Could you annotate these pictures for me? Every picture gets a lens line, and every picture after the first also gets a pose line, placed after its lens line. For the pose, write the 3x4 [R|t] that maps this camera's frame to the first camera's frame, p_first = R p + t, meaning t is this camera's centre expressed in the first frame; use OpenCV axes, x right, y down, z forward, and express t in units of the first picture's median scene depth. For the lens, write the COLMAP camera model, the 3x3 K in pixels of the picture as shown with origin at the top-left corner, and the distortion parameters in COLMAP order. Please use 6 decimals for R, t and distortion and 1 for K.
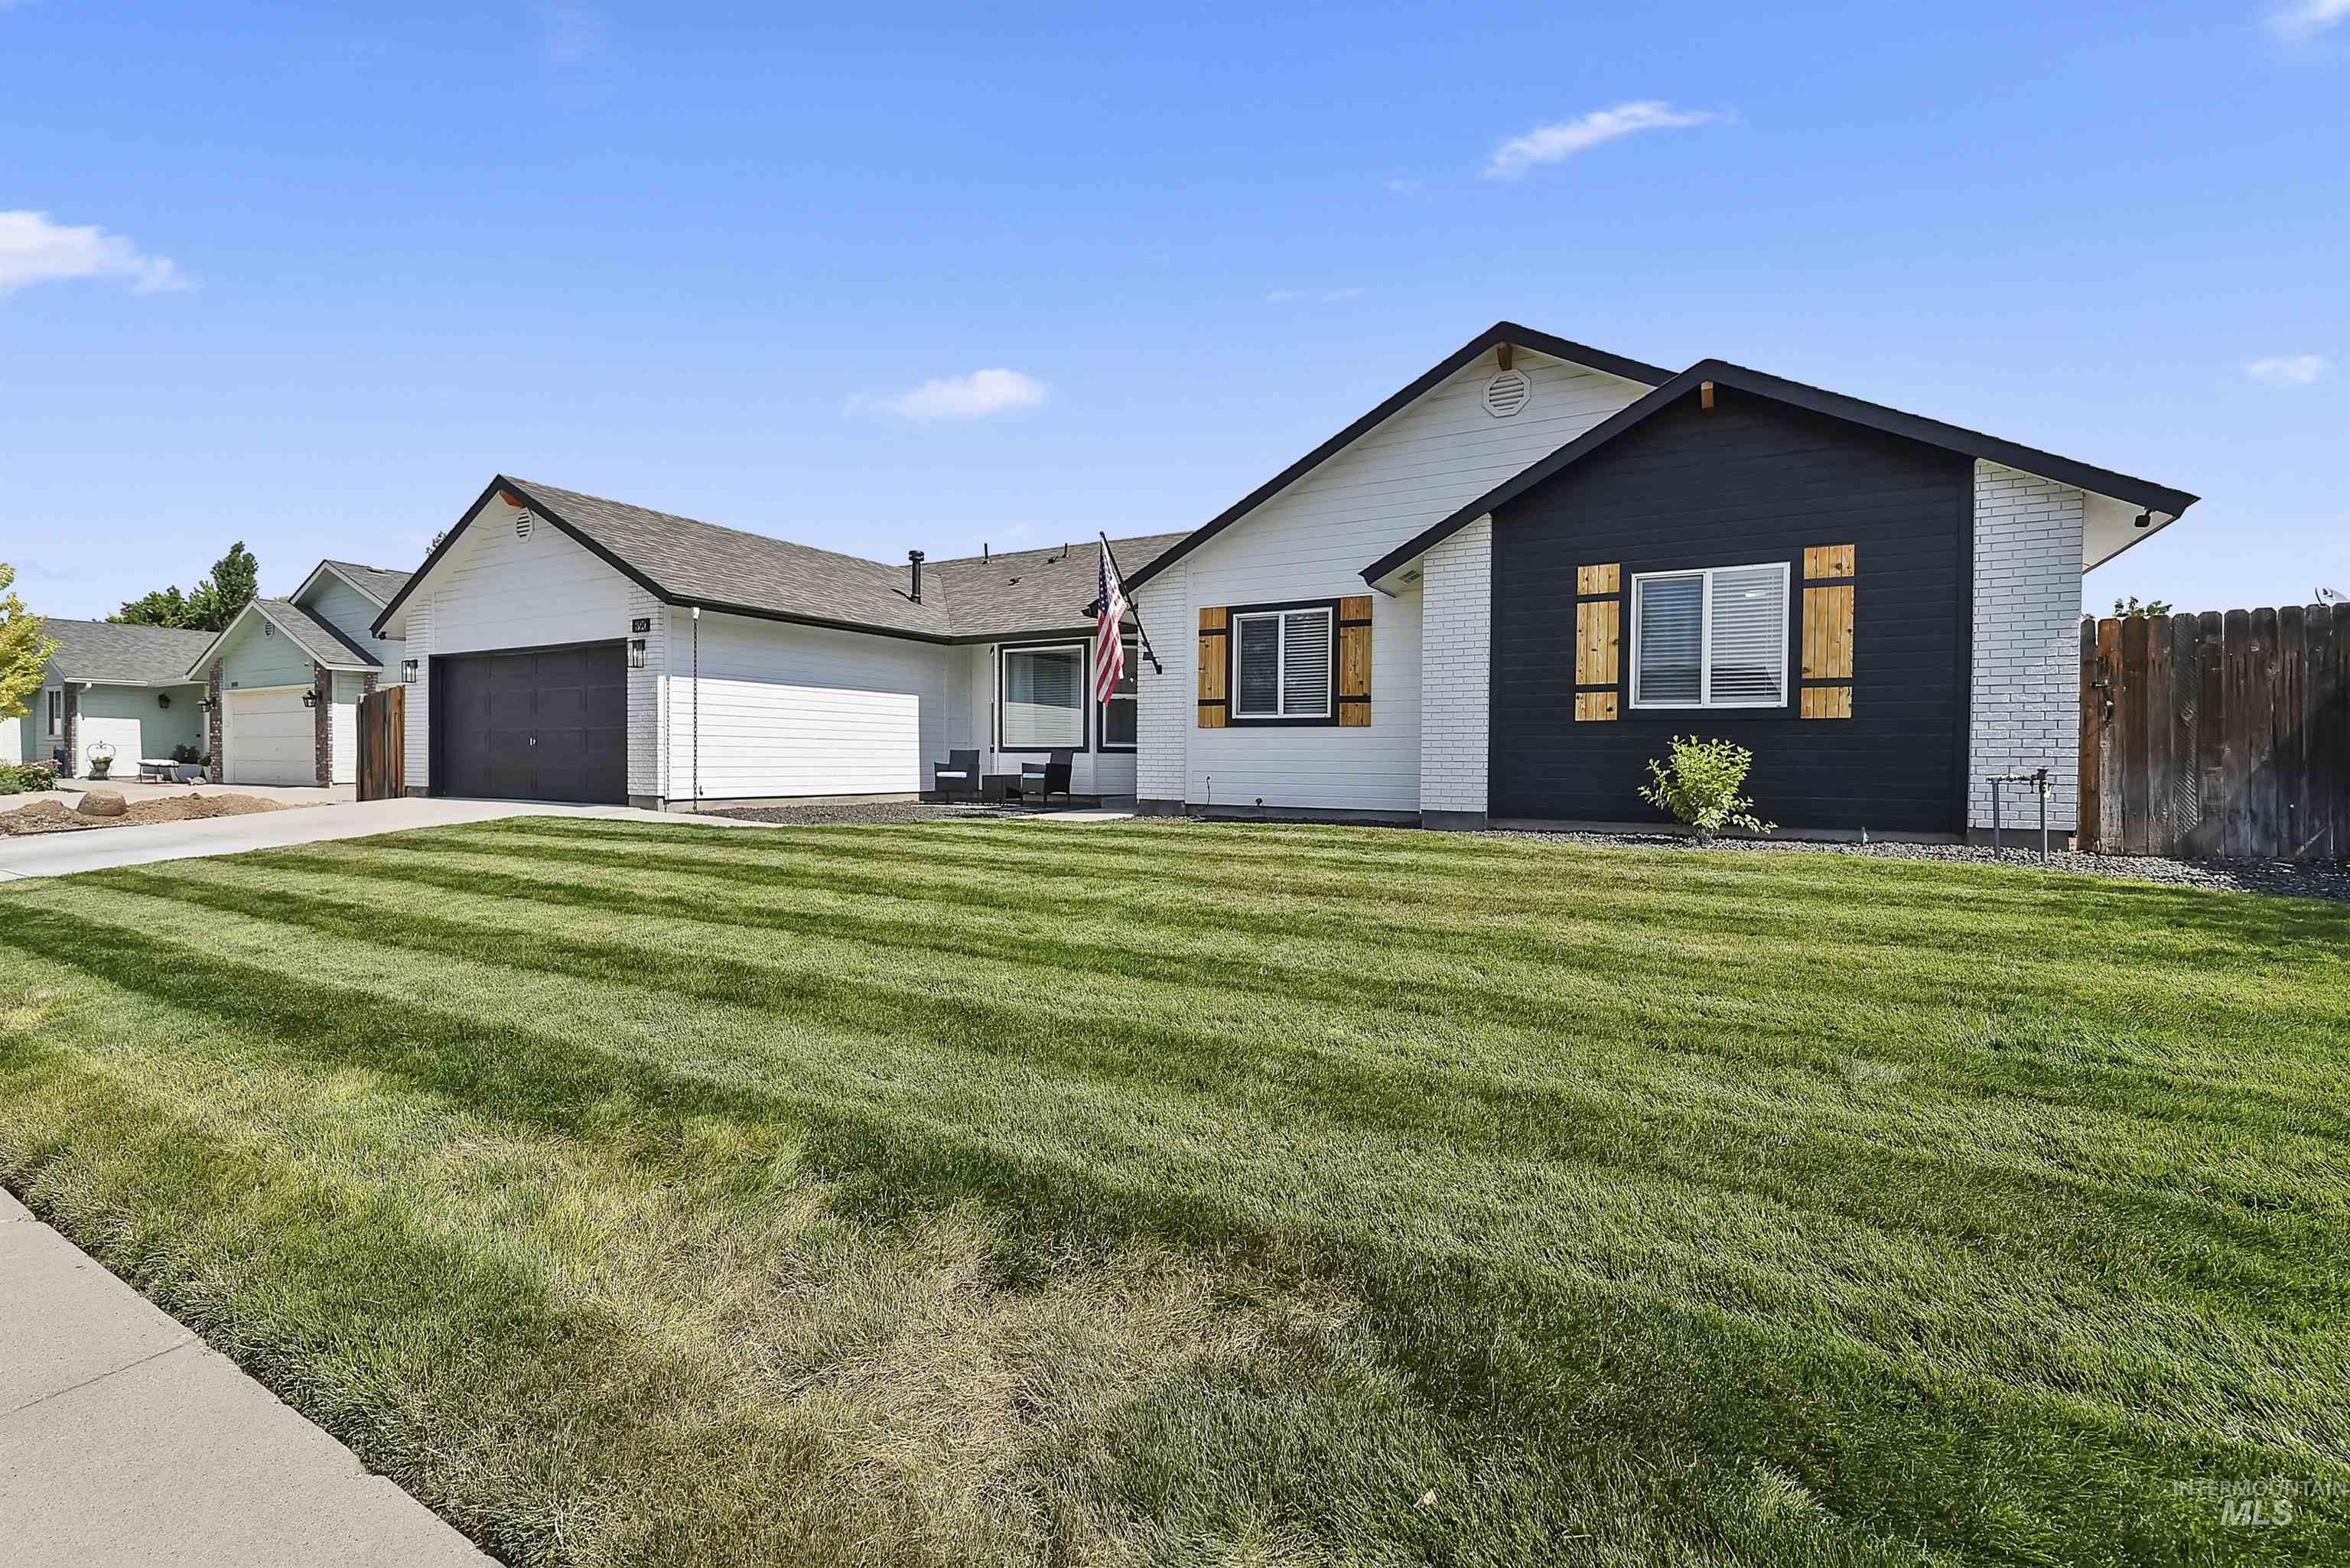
lens RADIAL K [[1011.9, 0, 1165.6], [0, 1011.9, 757.8], [0, 0, 1]] dist [0.011333, -0.009219]
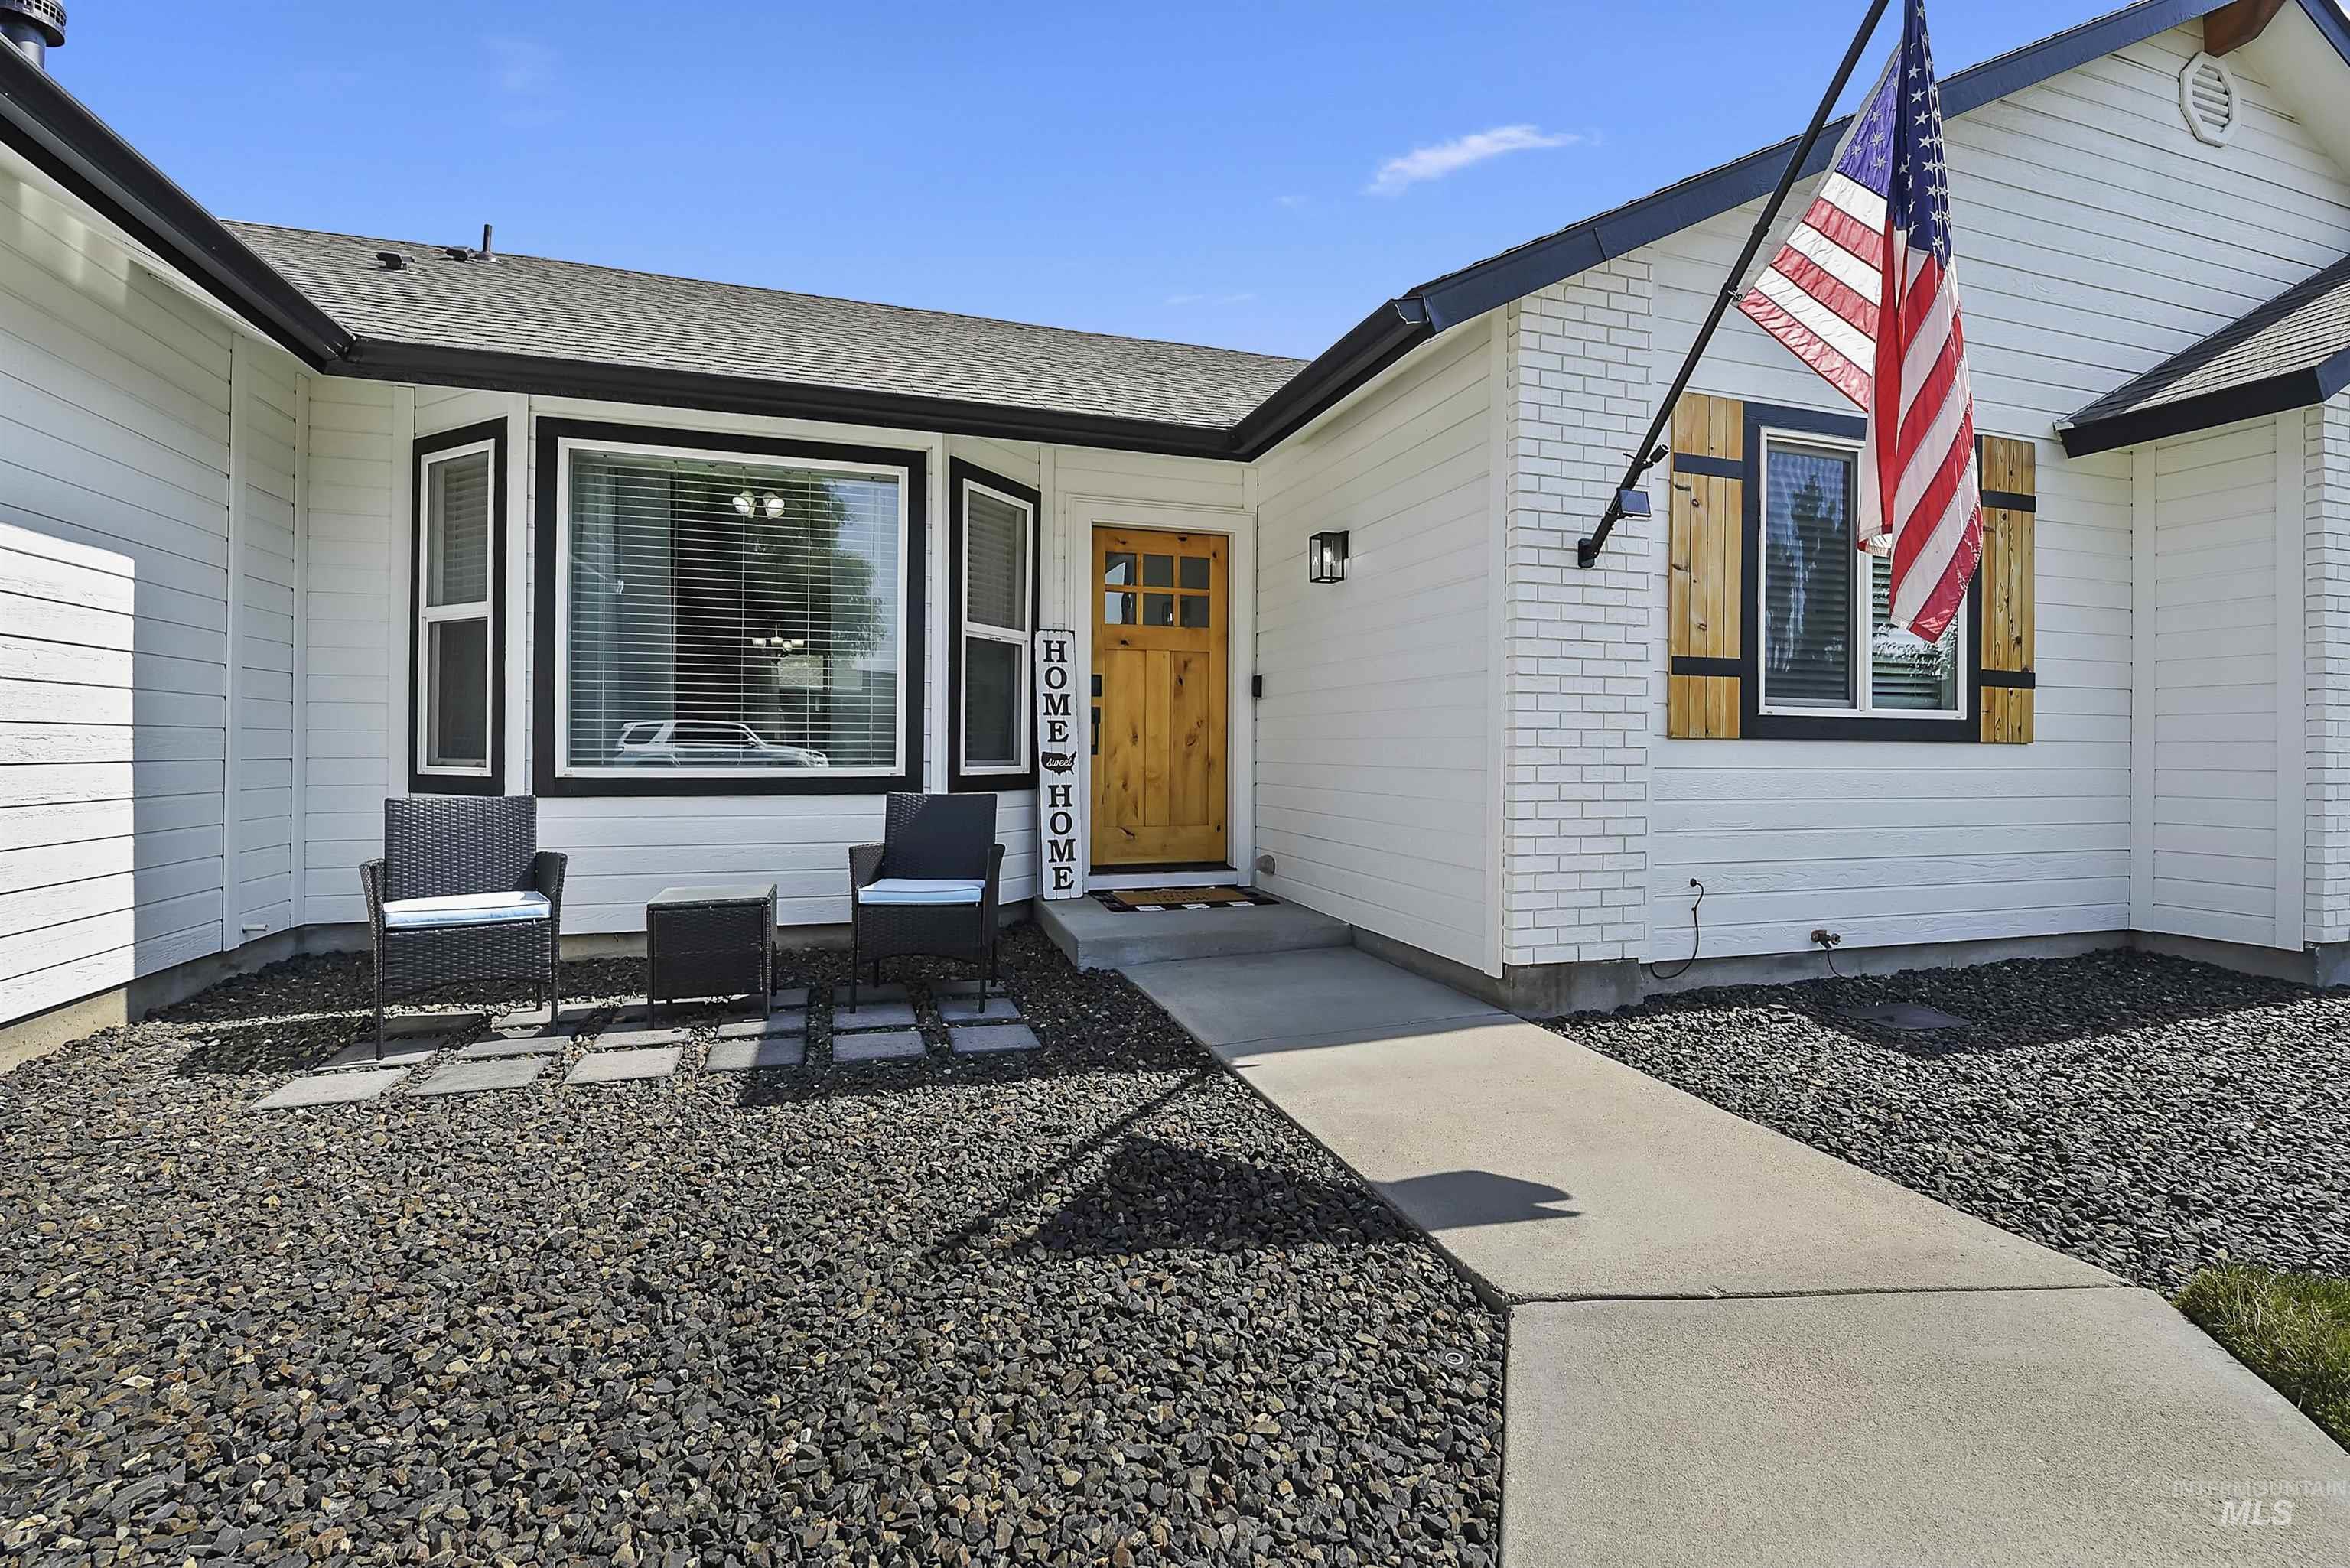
lens RADIAL K [[1011.9, 0, 1165.6], [0, 1011.9, 757.8], [0, 0, 1]] dist [0.011333, -0.009219]
pose [[0.673202, -0.004904, 0.739442, -0.343008], [-0.001698, 0.999965, 0.008178, -0.025880], [-0.739456, -0.006761, 0.673171, 0.909621]]
